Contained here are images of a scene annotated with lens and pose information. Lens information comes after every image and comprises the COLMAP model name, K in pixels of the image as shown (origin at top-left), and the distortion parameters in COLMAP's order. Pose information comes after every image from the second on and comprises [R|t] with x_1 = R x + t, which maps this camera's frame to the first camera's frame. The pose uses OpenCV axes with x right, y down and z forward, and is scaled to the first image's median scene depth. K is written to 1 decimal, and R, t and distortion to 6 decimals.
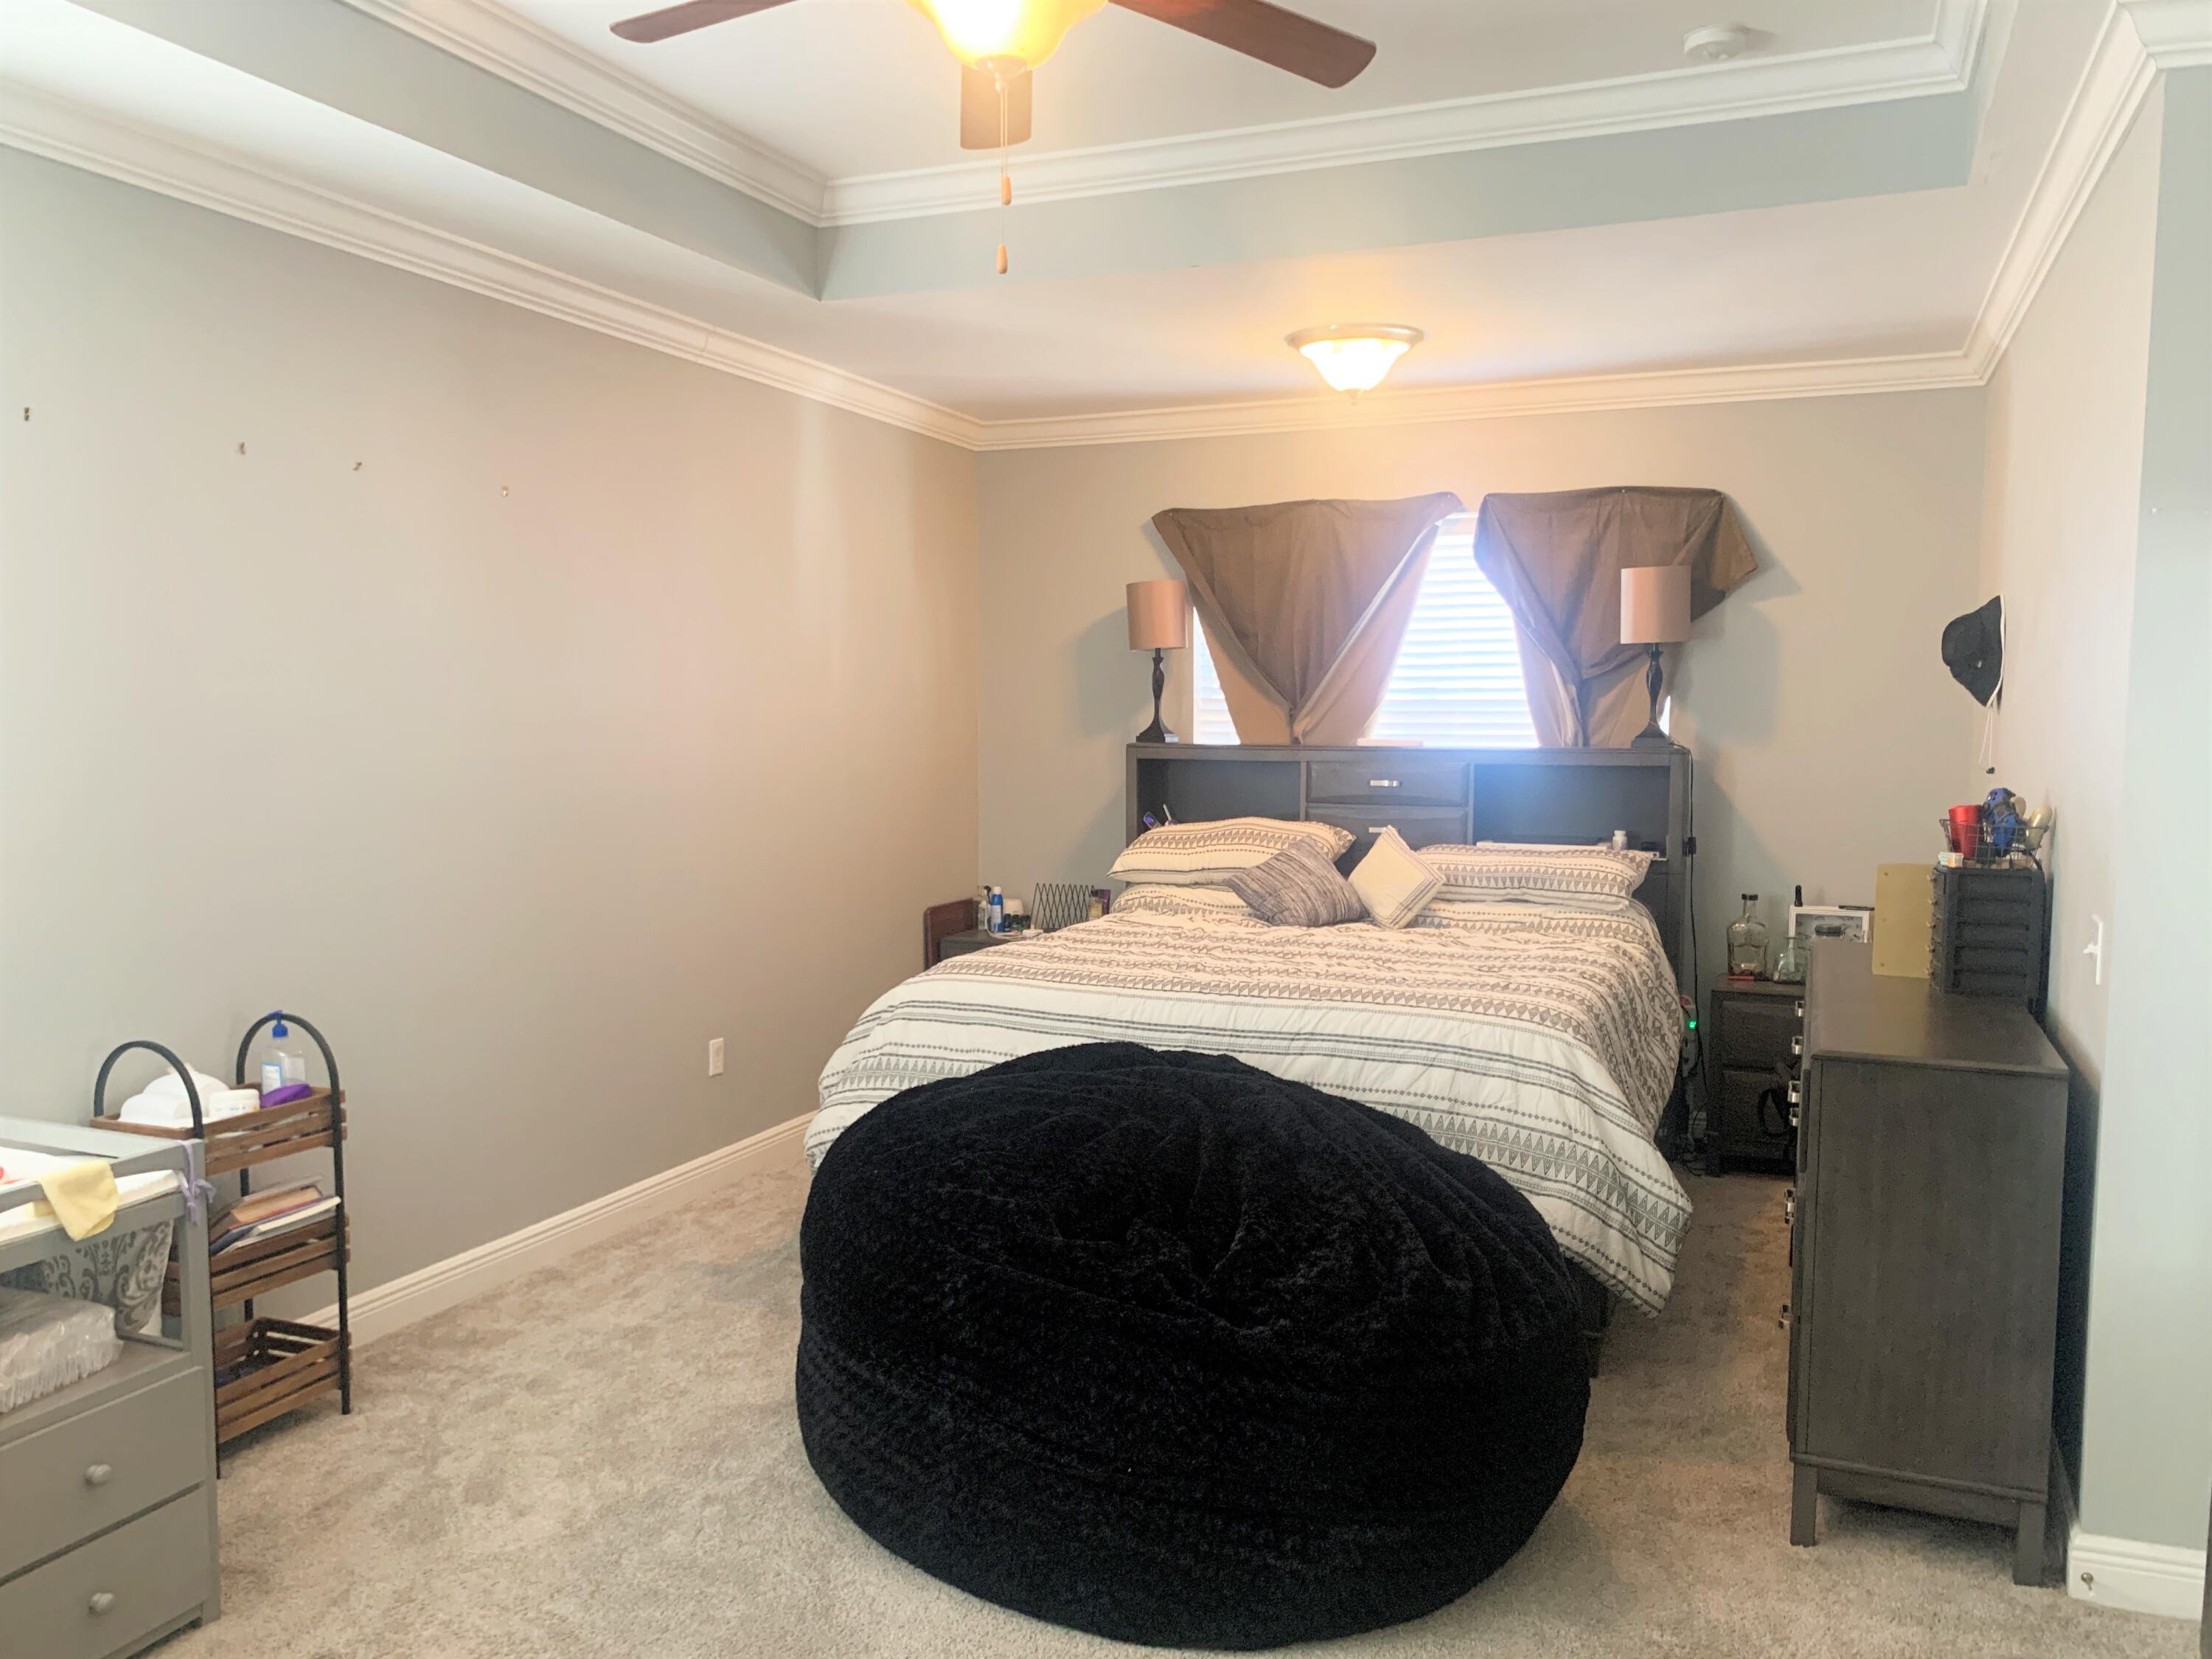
lens RADIAL K [[1691.5, 0, 1118.9], [0, 1691.5, 823.2], [0, 0, 1]] dist [0.038025, -0.021078]
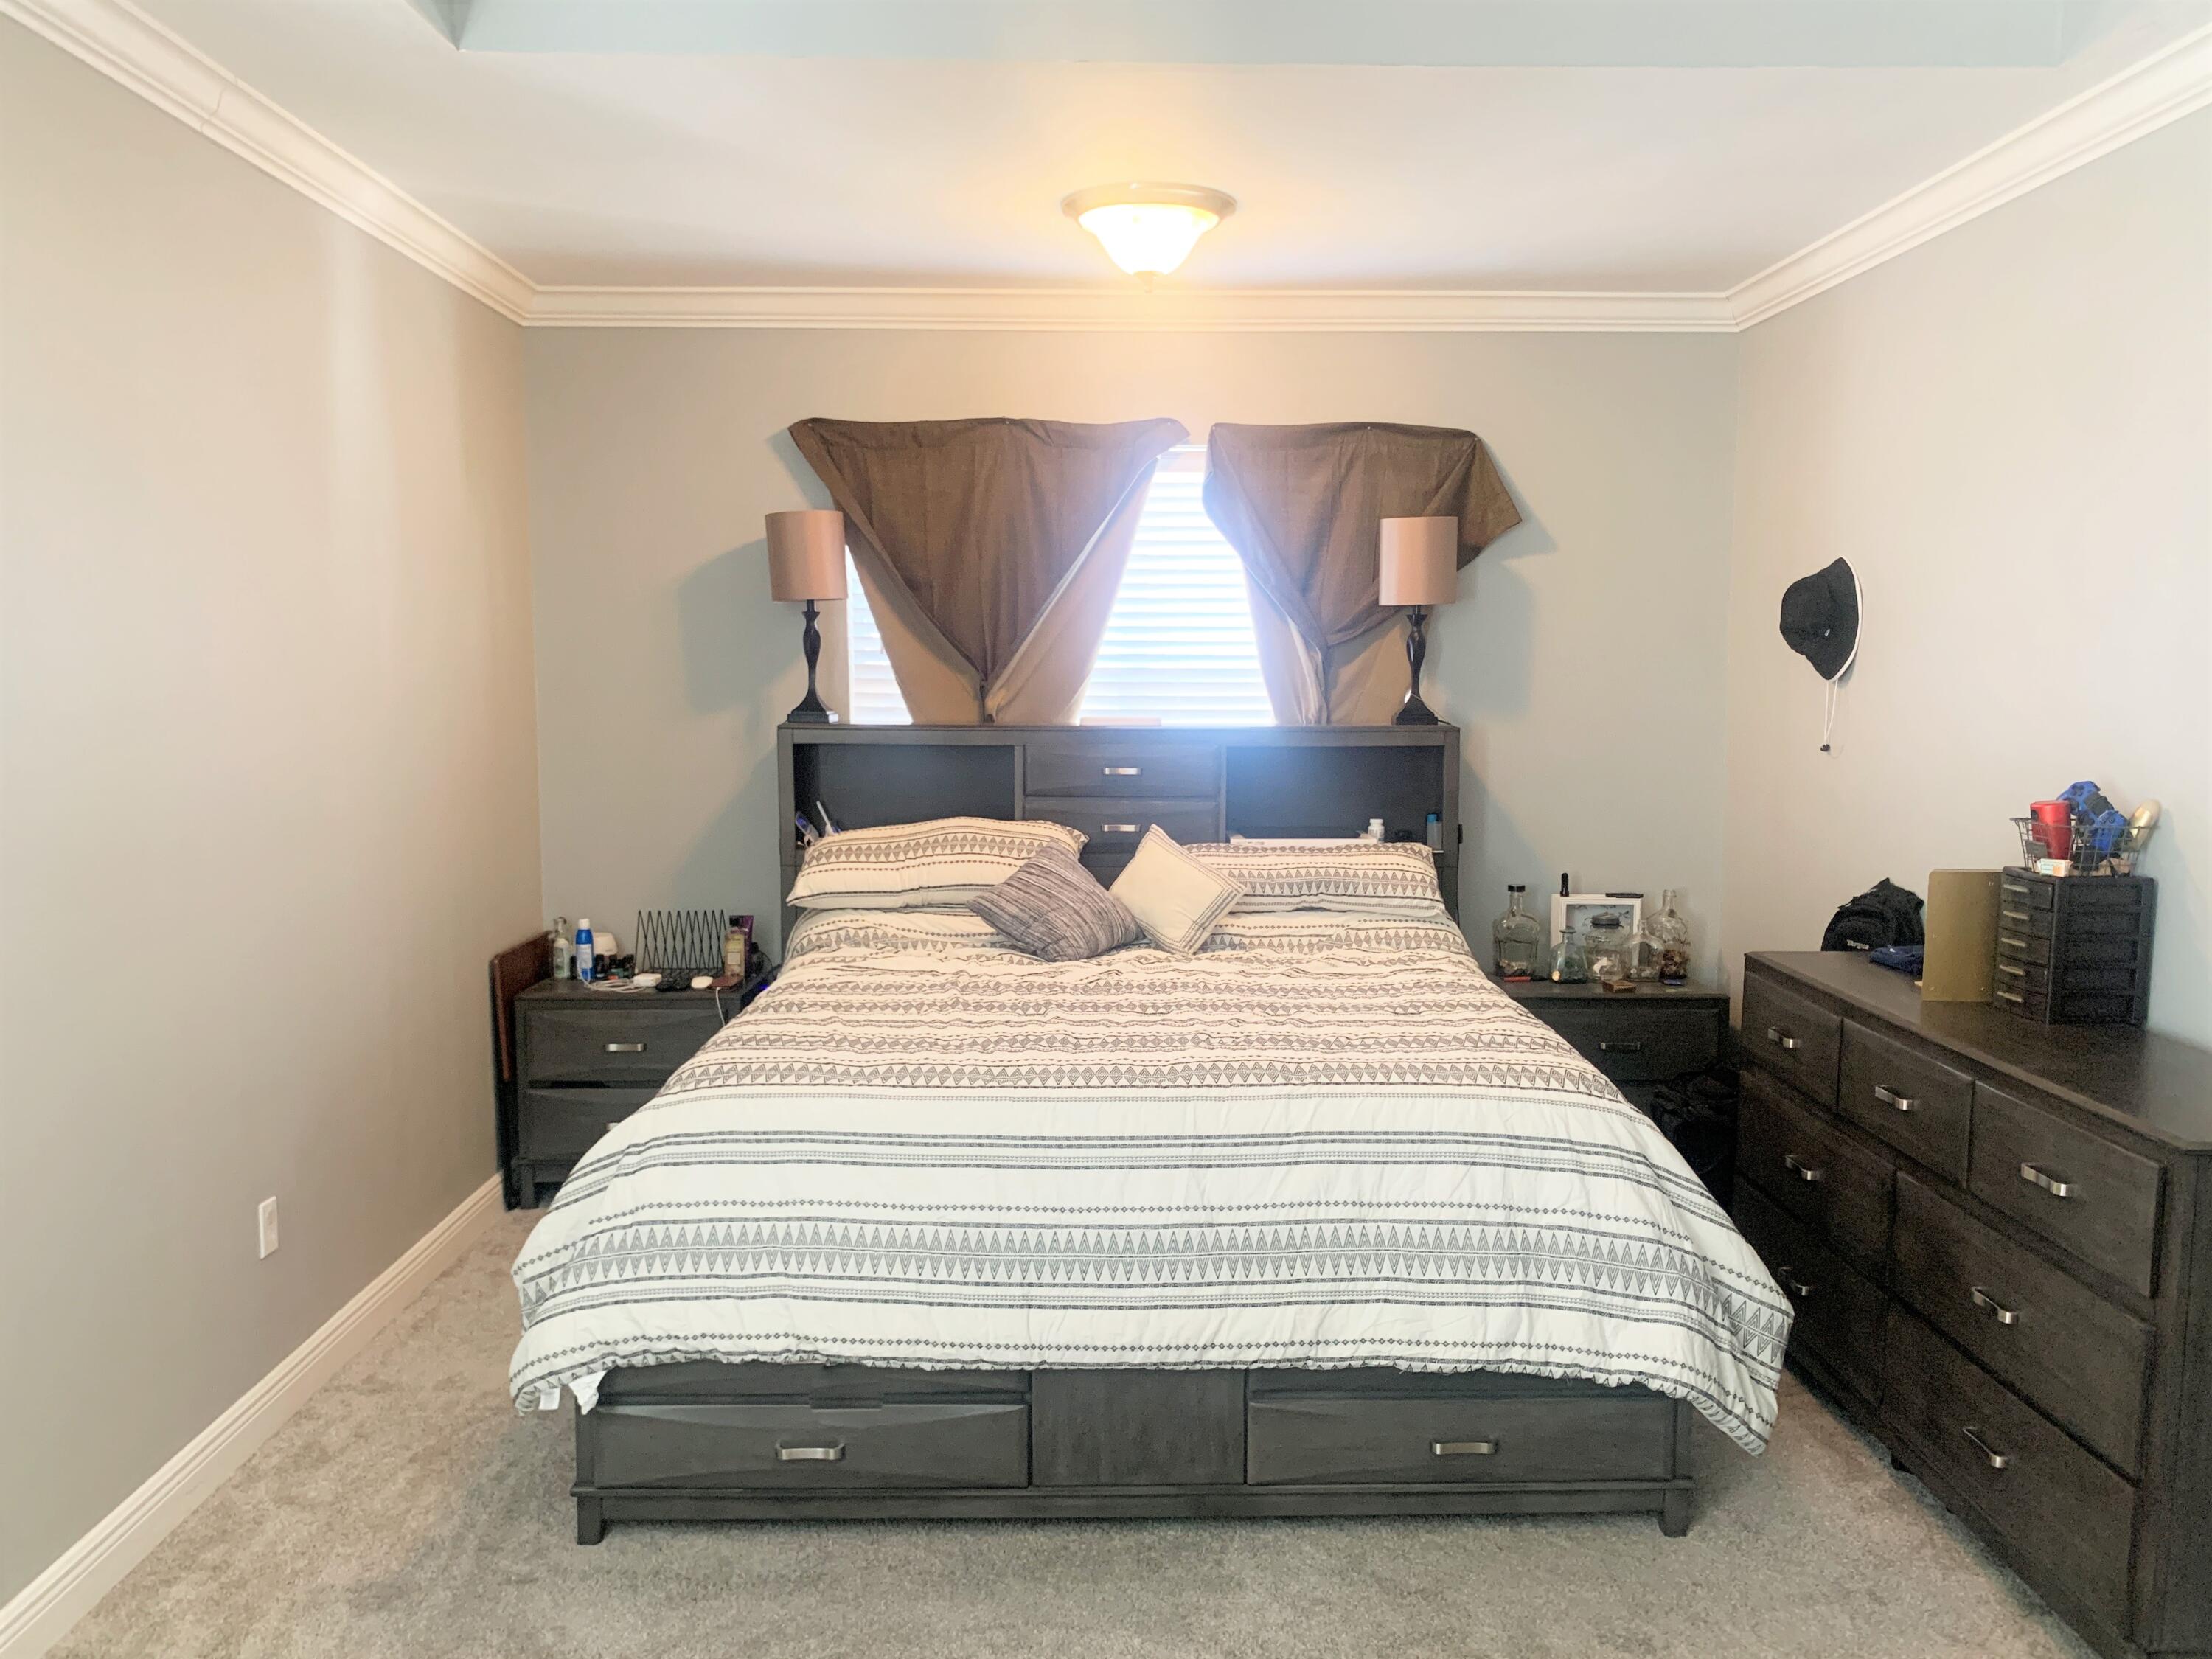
lens RADIAL K [[1681.2, 0, 1143.0], [0, 1681.2, 829.4], [0, 0, 1]] dist [0.133546, -0.370312]
pose [[0.910980, -0.039048, 0.410598, -0.173619], [0.026097, 0.998971, 0.037101, -0.025816], [-0.411624, -0.023083, 0.911062, 0.254805]]
